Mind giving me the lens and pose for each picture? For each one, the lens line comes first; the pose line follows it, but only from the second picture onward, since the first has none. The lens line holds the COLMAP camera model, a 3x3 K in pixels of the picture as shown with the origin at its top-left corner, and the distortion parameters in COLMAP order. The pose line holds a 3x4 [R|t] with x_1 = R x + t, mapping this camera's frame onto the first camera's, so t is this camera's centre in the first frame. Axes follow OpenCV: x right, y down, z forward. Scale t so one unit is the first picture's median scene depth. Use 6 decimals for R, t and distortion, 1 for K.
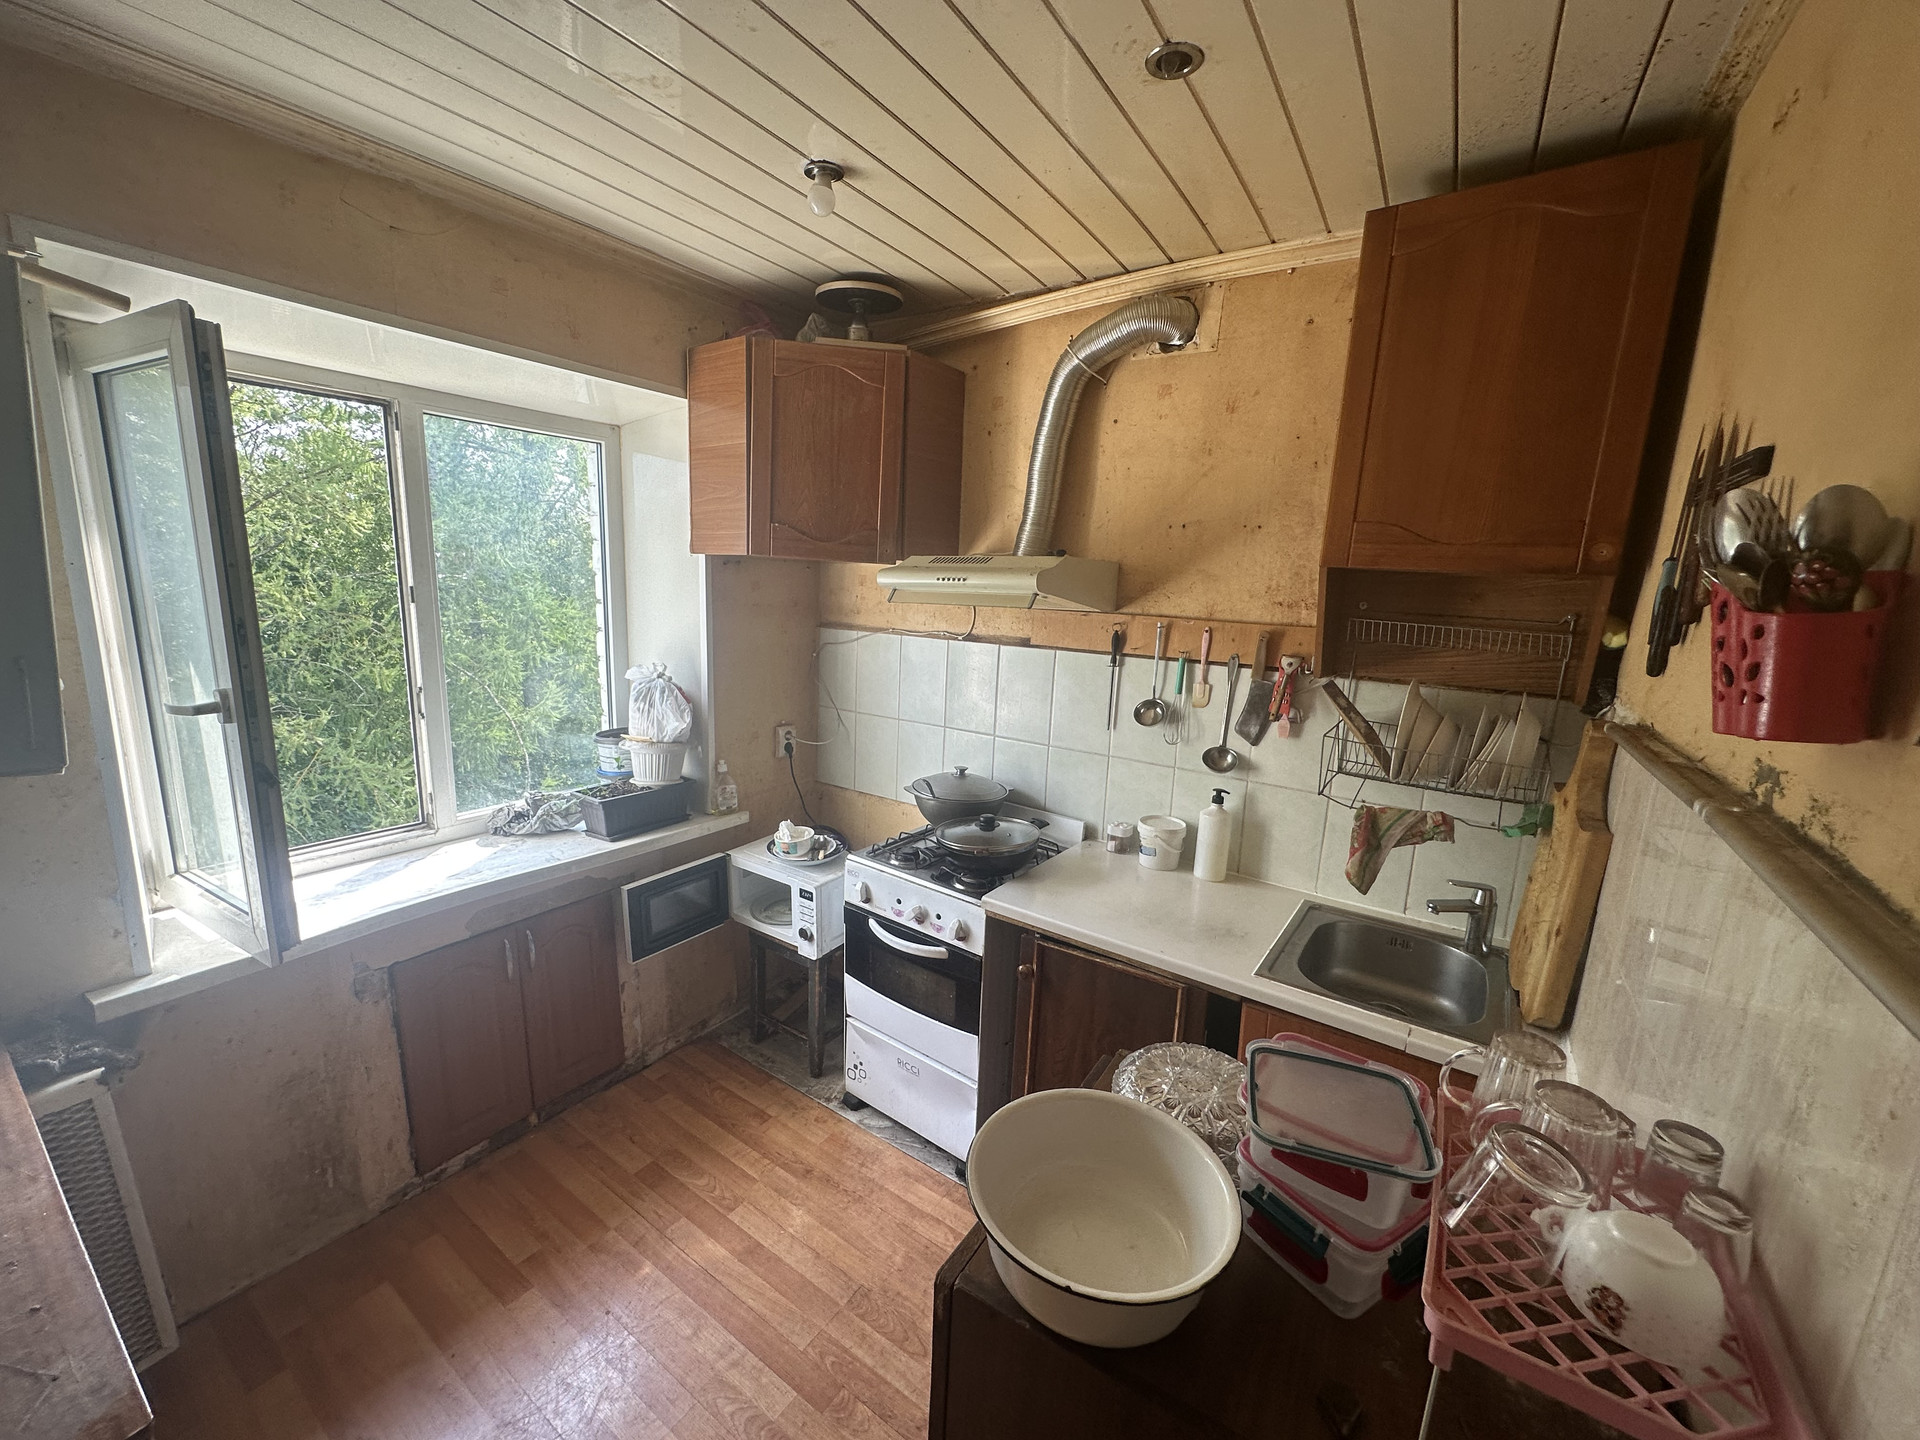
lens RADIAL K [[761.3, 0, 957.1], [0, 761.3, 725.7], [0, 0, 1]] dist [-0.003681, 0.000259]
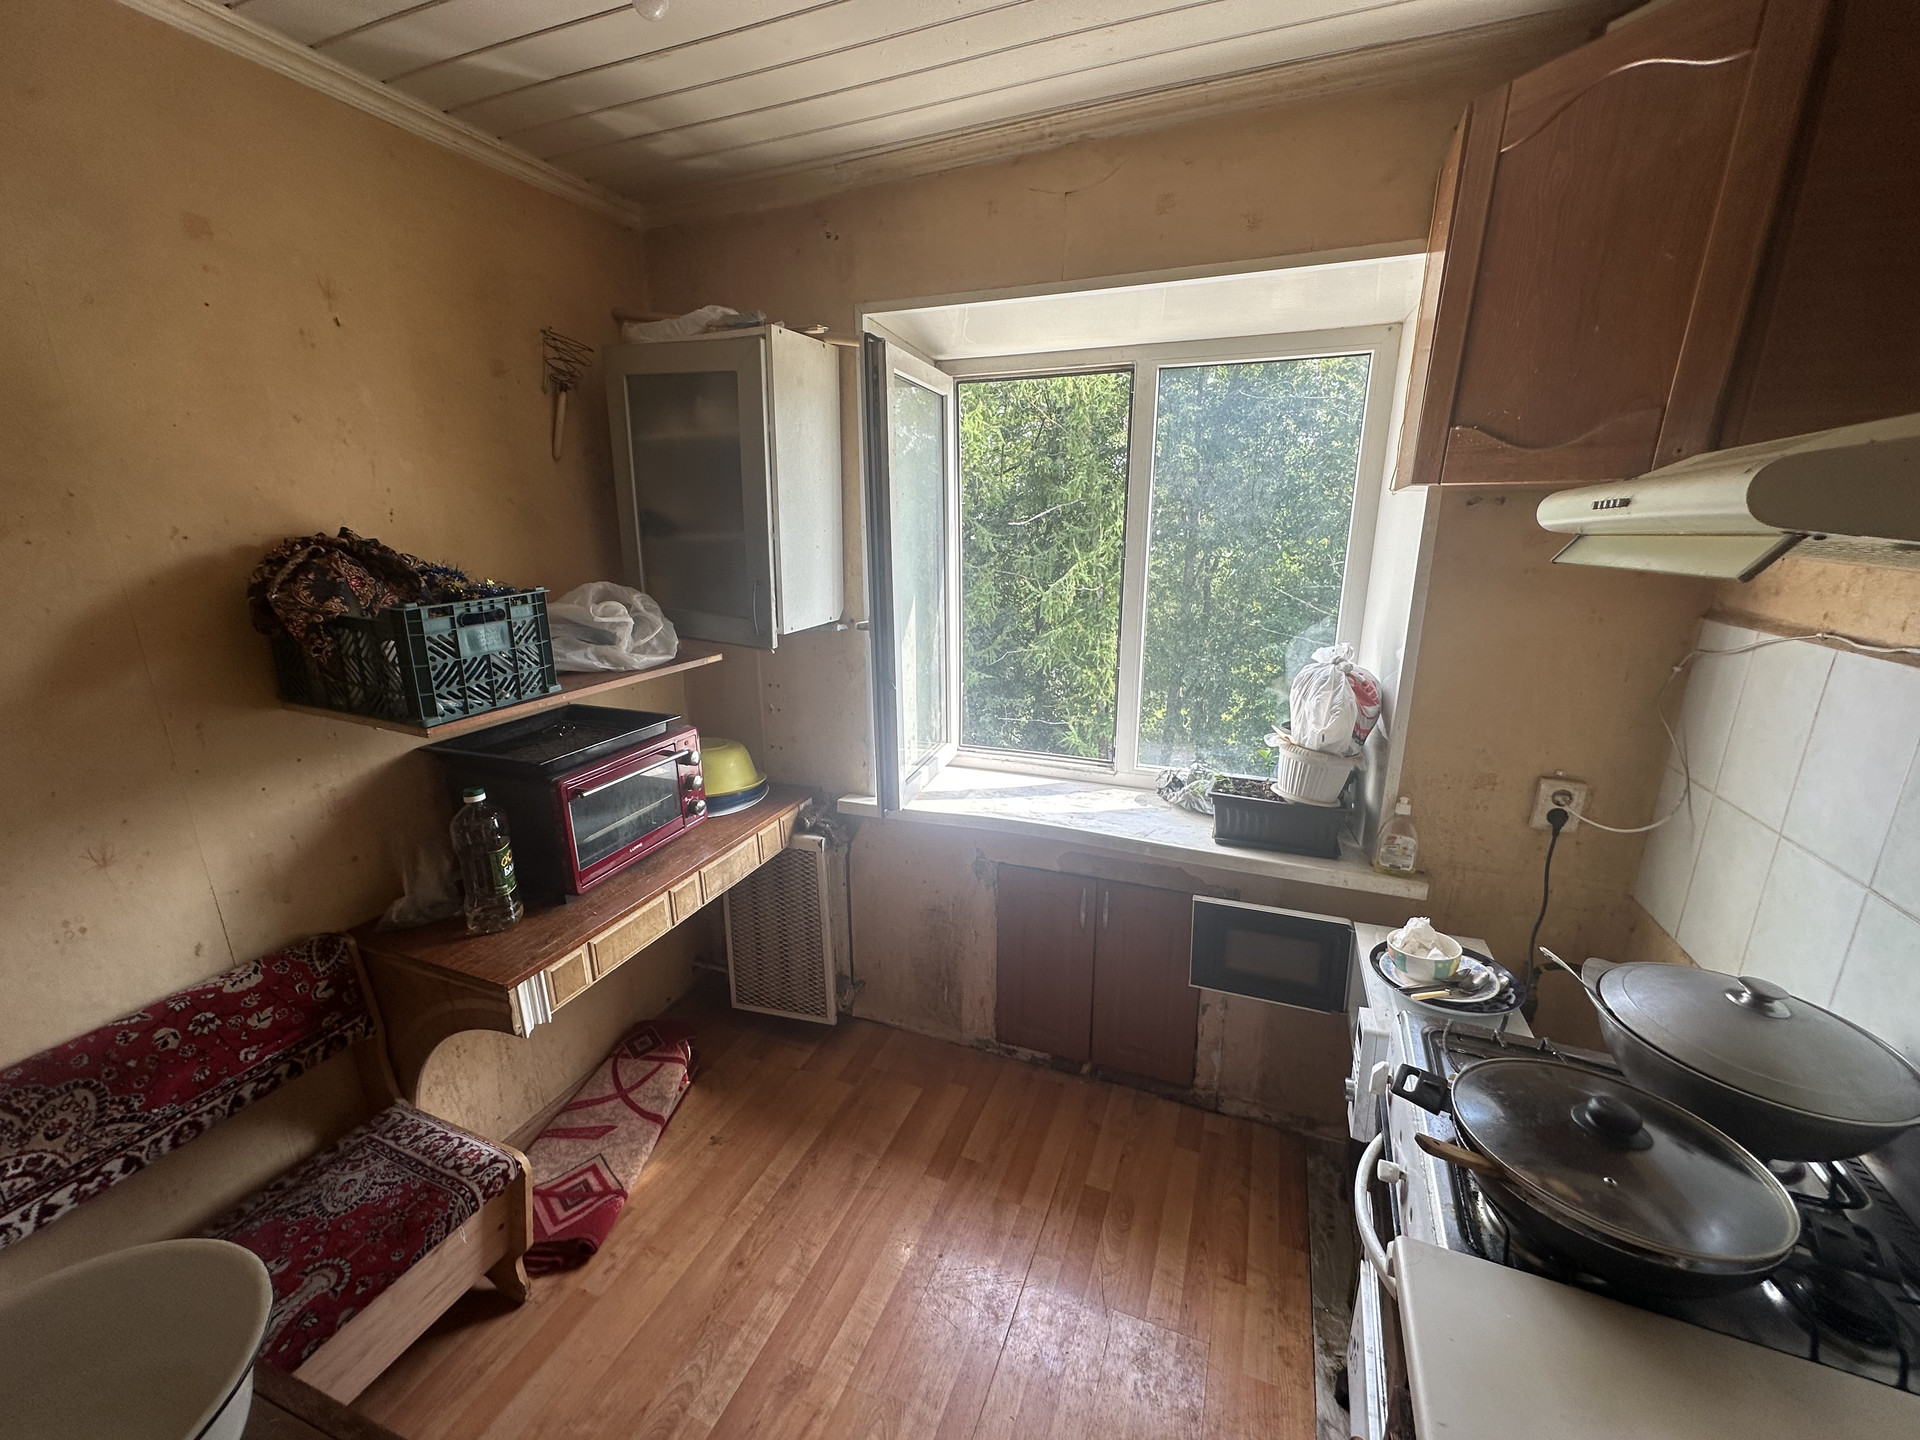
lens RADIAL K [[769.4, 0, 960.1], [0, 769.4, 724.9], [0, 0, 1]] dist [-0.001299, 0.000171]
pose [[0.214991, 0.212587, -0.953198, 0.287175], [-0.177109, 0.968324, 0.176014, -0.079379], [0.960422, 0.130979, 0.245832, 0.511552]]
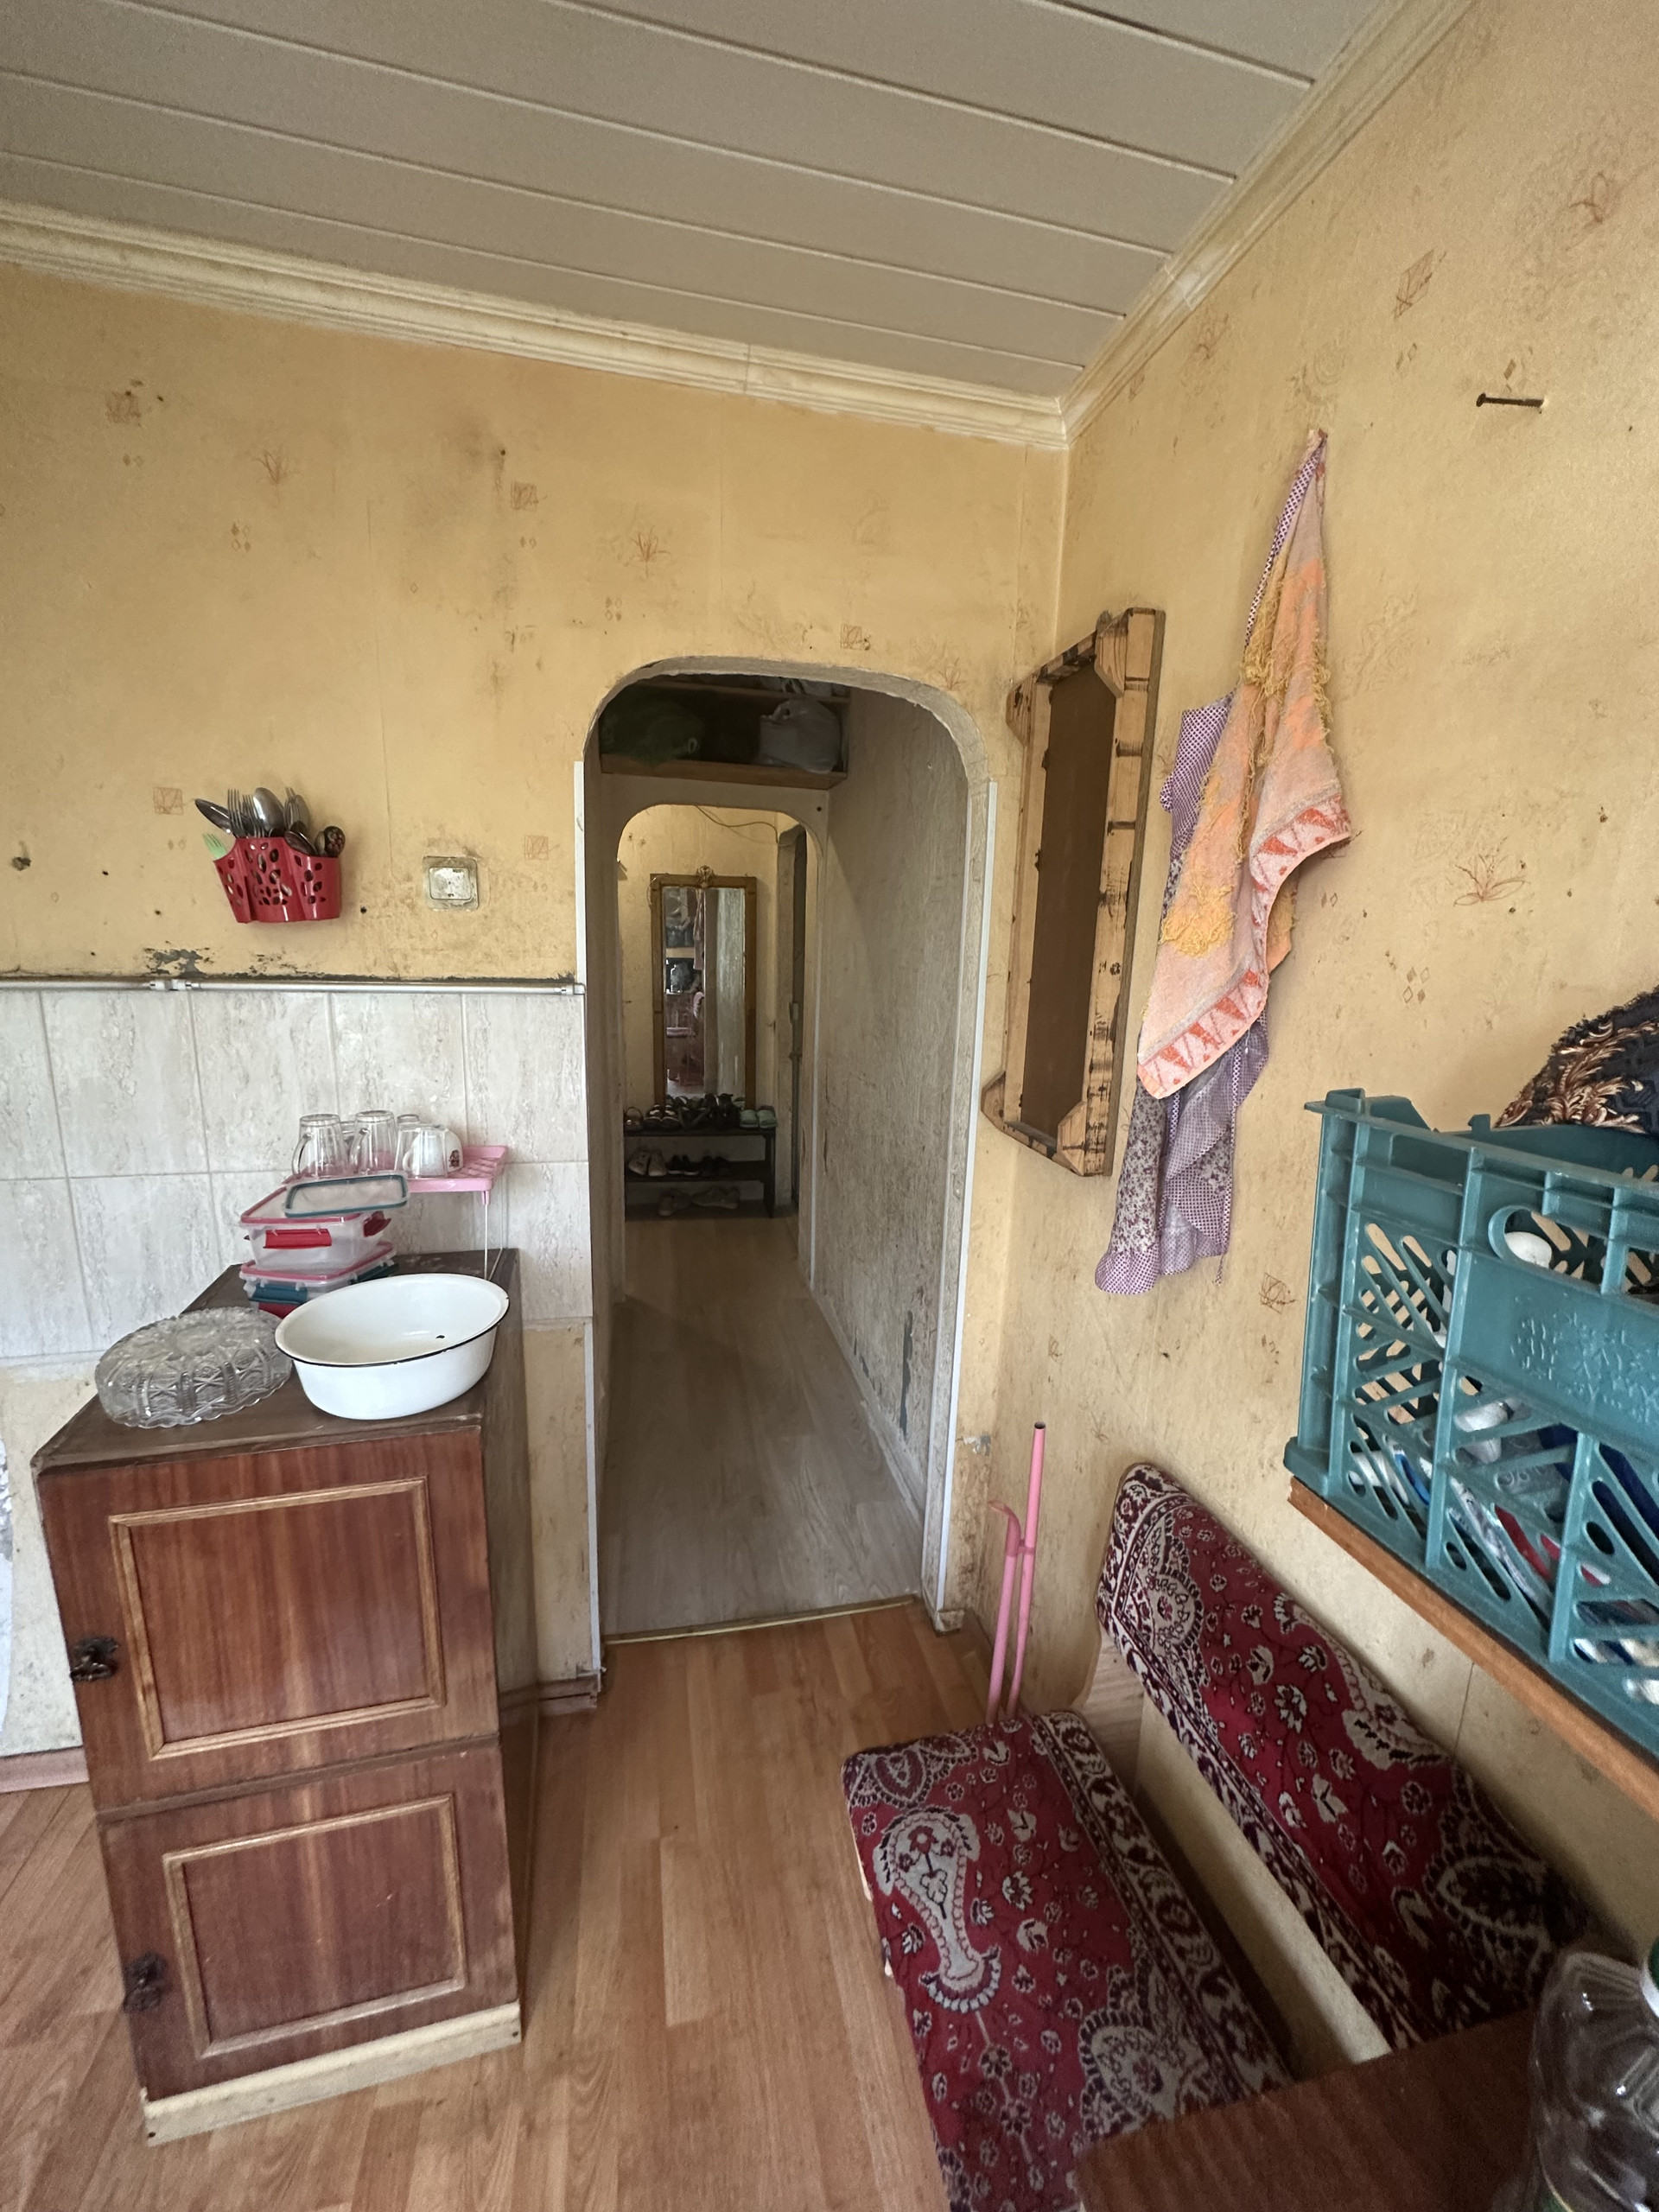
lens RADIAL K [[884.3, 0, 825.4], [0, 884.3, 1101.7], [0, 0, 1]] dist [-0.003428, 0.000785]
pose [[-0.728091, -0.196096, 0.656833, -0.413723], [0.076646, 0.928911, 0.362285, -0.072904], [-0.681182, 0.314120, -0.661301, 0.456197]]
